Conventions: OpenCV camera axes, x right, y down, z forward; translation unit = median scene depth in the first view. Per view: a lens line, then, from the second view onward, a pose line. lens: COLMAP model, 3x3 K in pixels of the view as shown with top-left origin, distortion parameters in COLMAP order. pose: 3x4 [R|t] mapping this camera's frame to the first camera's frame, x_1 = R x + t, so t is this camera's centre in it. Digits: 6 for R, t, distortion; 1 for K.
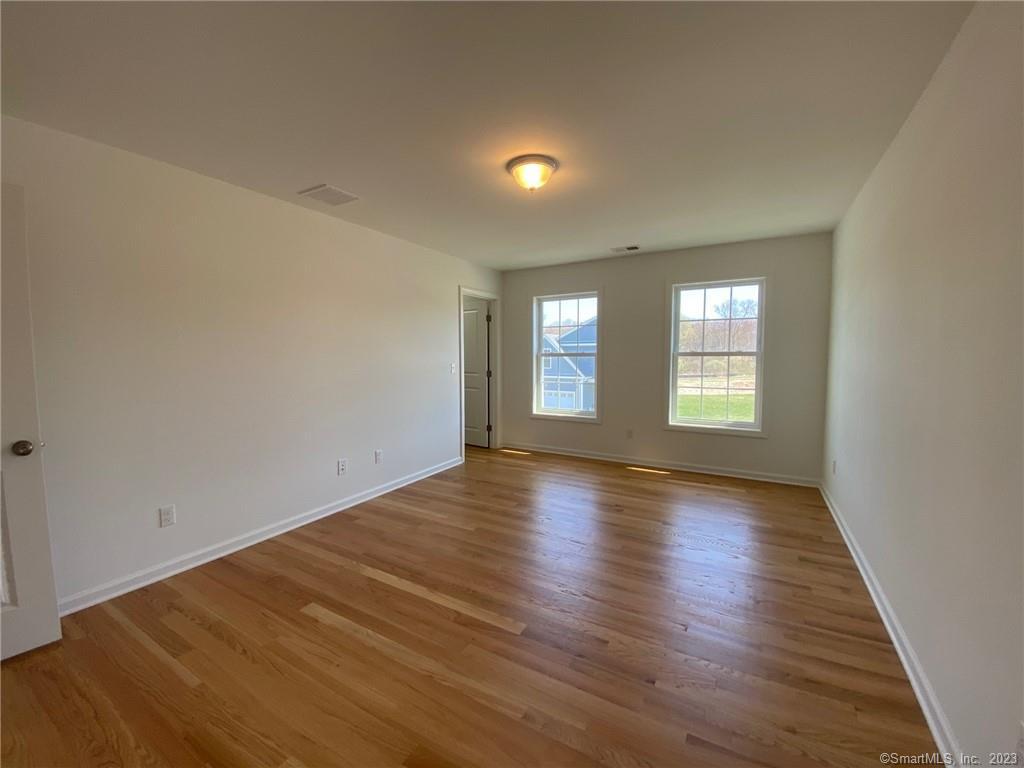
lens RADIAL K [[413.6, 0, 508.7], [0, 413.6, 378.2], [0, 0, 1]] dist [0.043078, -0.034164]
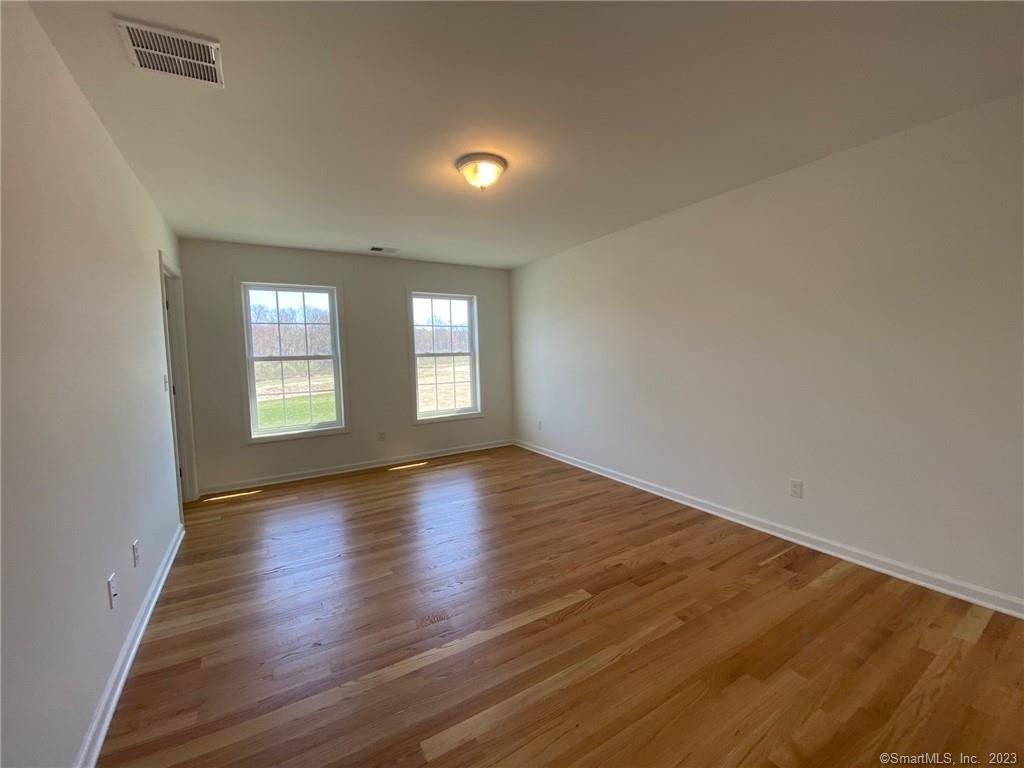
lens RADIAL K [[413.6, 0, 508.7], [0, 413.6, 378.2], [0, 0, 1]] dist [0.043078, -0.034164]
pose [[0.484154, -0.063491, 0.872676, -0.388592], [0.073846, 0.996770, 0.031550, -0.012226], [-0.871861, 0.049169, 0.487279, 0.228352]]
